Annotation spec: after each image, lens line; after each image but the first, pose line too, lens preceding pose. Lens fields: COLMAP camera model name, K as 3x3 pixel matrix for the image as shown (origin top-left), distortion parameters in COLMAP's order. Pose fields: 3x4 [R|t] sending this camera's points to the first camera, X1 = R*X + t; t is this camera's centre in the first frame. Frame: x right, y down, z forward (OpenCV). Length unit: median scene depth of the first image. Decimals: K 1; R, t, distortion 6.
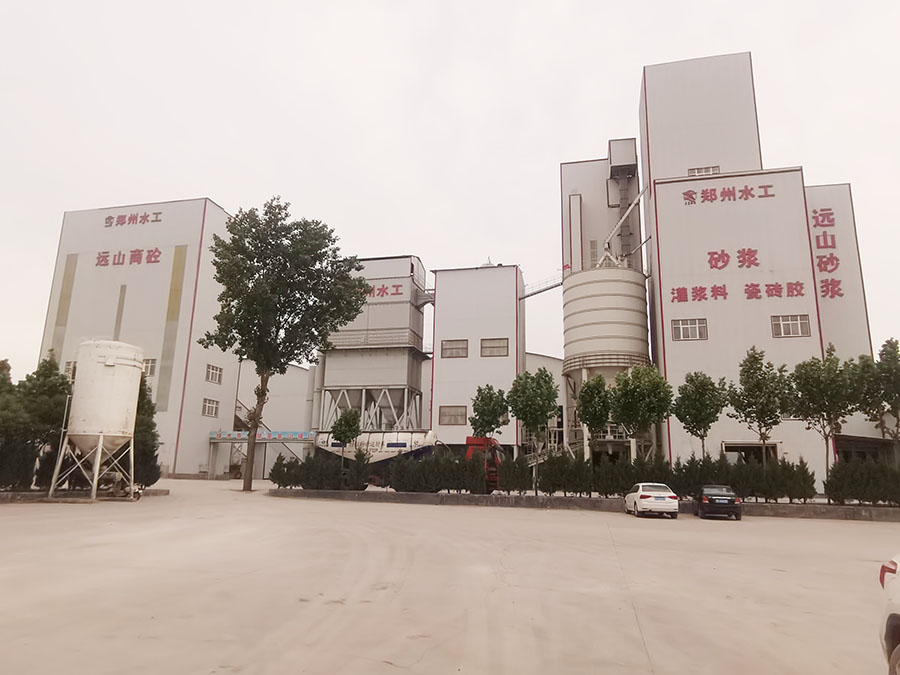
lens RADIAL K [[610.0, 0, 452.1], [0, 610.0, 341.2], [0, 0, 1]] dist [0.005970, 0.005960]
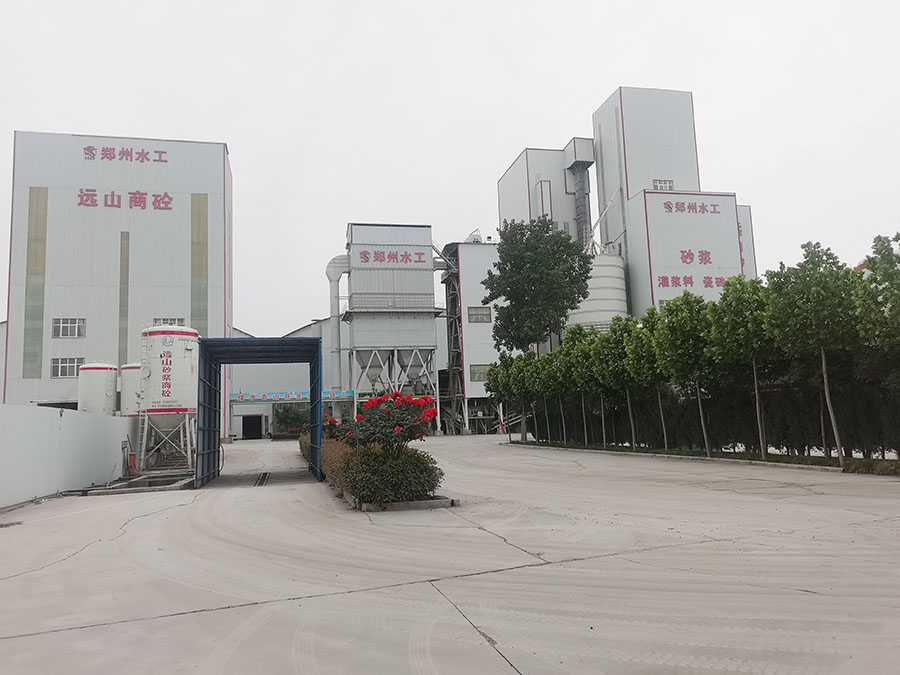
lens RADIAL K [[691.5, 0, 451.0], [0, 691.5, 333.1], [0, 0, 1]] dist [0.047443, -0.031922]
pose [[0.887245, 0.005734, 0.461263, -0.605443], [-0.046225, 0.995995, 0.076535, -0.047271], [-0.458977, -0.089227, 0.883957, -0.117340]]
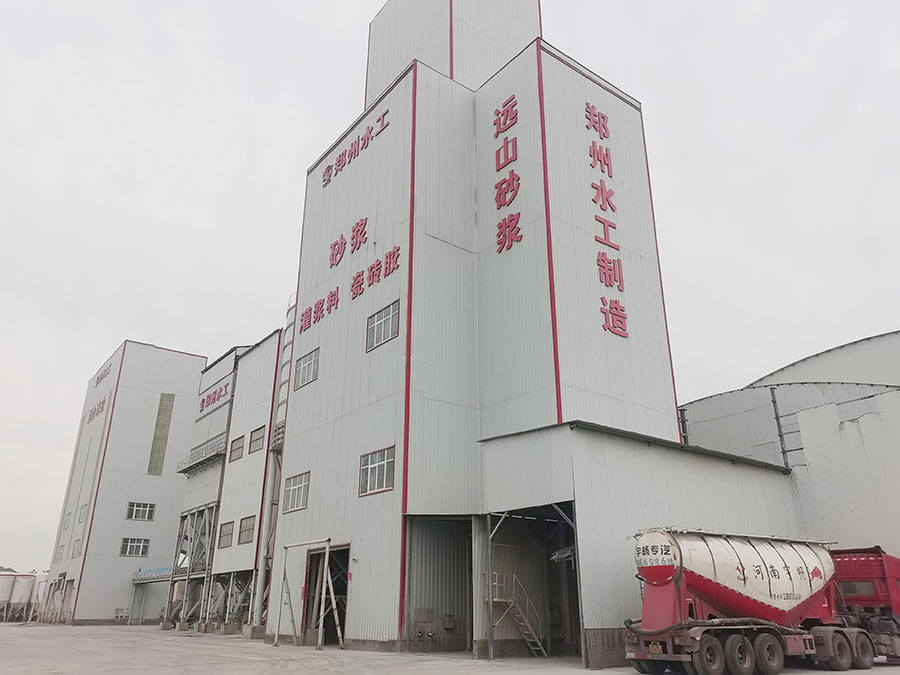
lens RADIAL K [[691.5, 0, 449.2], [0, 691.5, 334.5], [0, 0, 1]] dist [0.047443, -0.031922]
pose [[0.775260, -0.253574, -0.578508, 0.750669], [0.158122, 0.964630, -0.210920, 0.098803], [0.611530, 0.072043, 0.787934, 0.410430]]
